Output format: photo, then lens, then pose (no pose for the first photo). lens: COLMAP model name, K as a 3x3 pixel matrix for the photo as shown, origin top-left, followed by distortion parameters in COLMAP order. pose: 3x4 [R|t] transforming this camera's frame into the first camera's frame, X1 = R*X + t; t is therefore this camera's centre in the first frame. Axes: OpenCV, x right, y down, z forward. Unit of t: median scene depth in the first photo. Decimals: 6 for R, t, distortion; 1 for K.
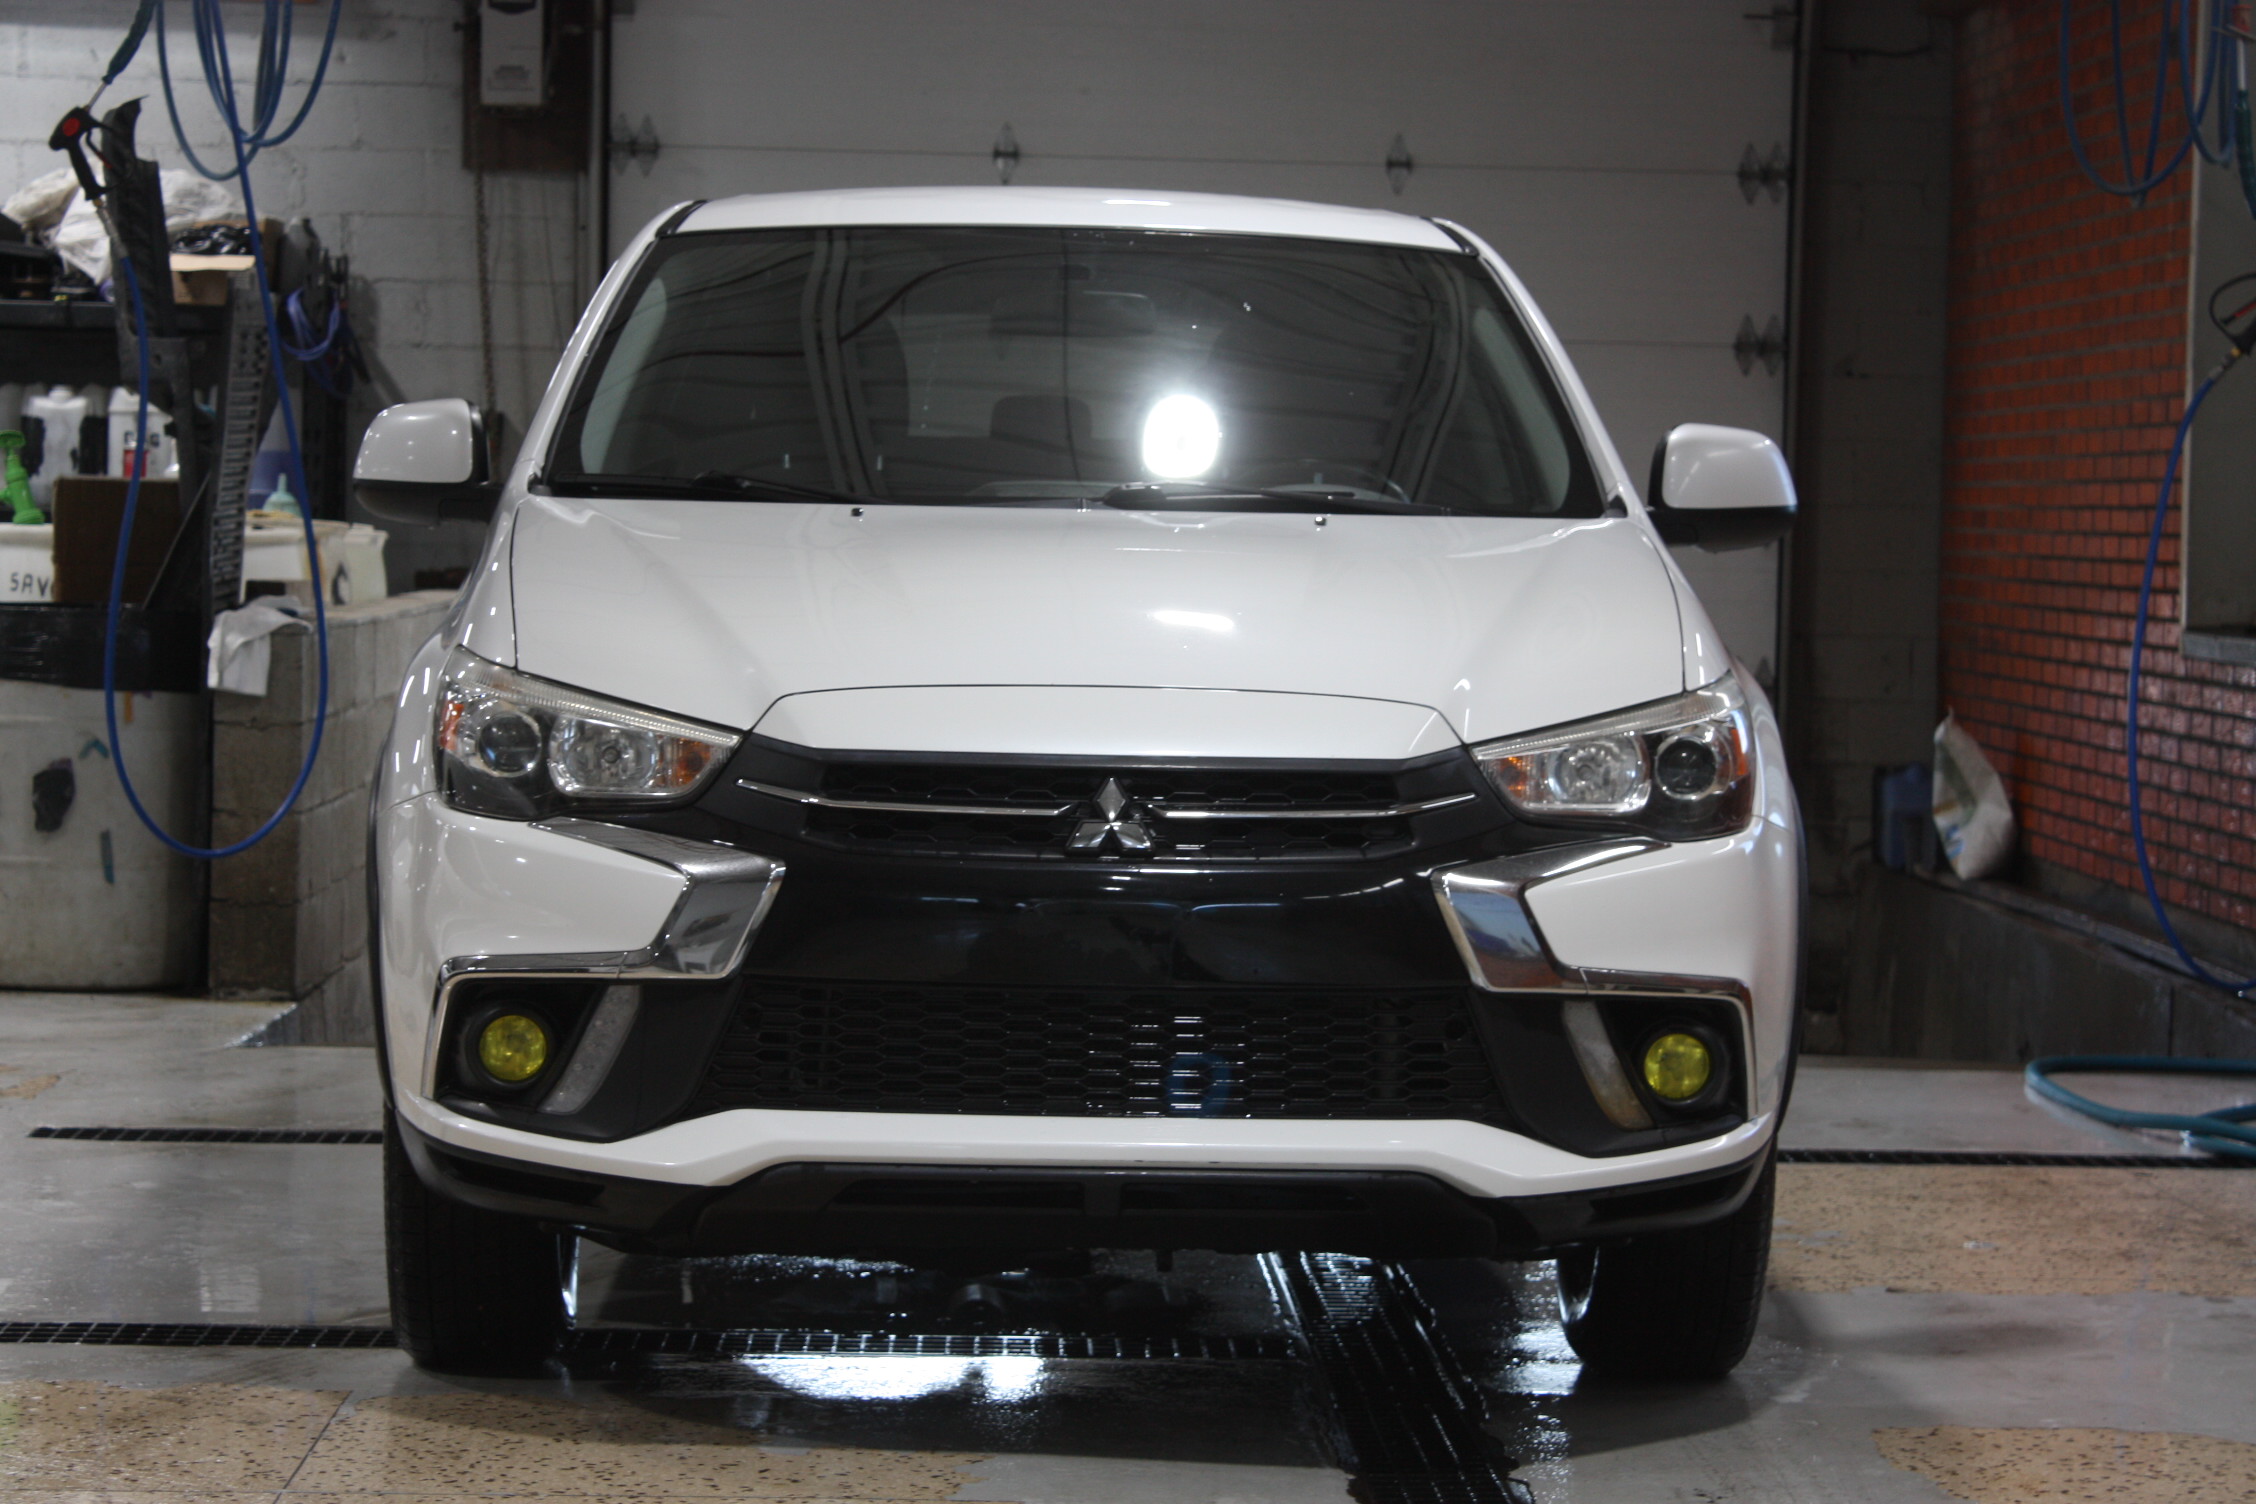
lens RADIAL K [[5474.1, 0, 1127.9], [0, 5474.1, 750.7], [0, 0, 1]] dist [0.015466, 0.000000]
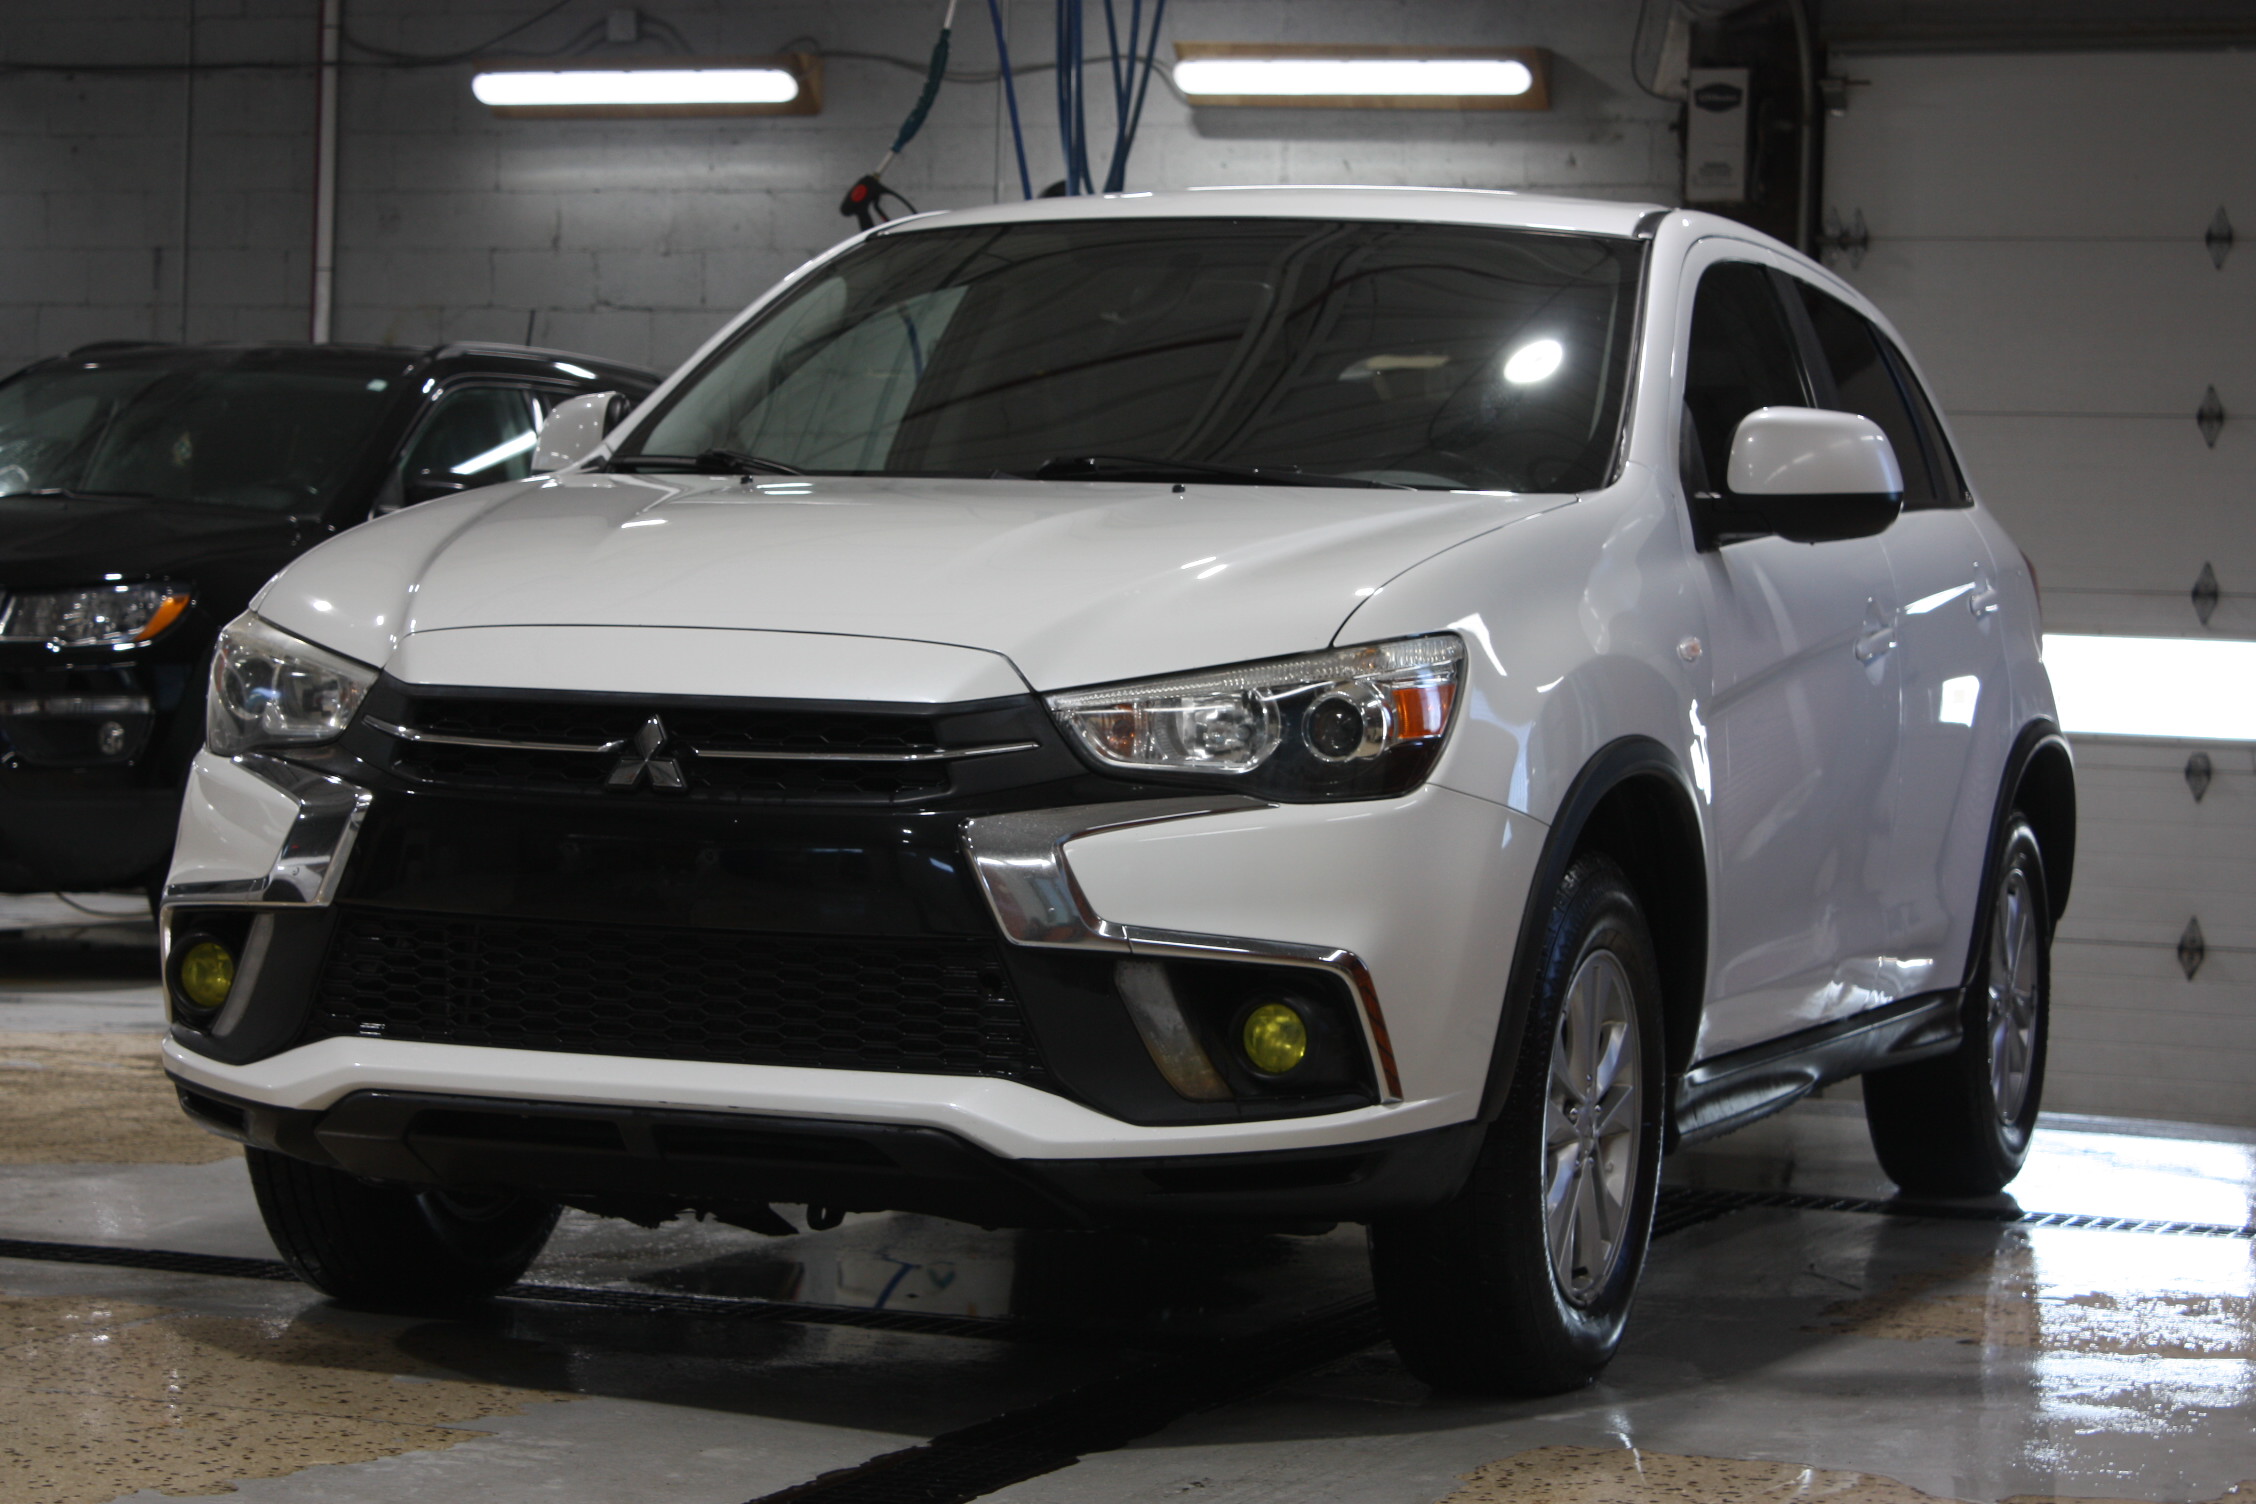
lens RADIAL K [[5199.9, 0, 1127.8], [0, 5199.9, 752.3], [0, 0, 1]] dist [0.078371, 0.000000]
pose [[0.908380, 0.015808, -0.417846, 0.452706], [-0.029636, 0.999206, -0.026626, 0.032900], [0.417093, 0.036570, 0.908128, 0.169474]]
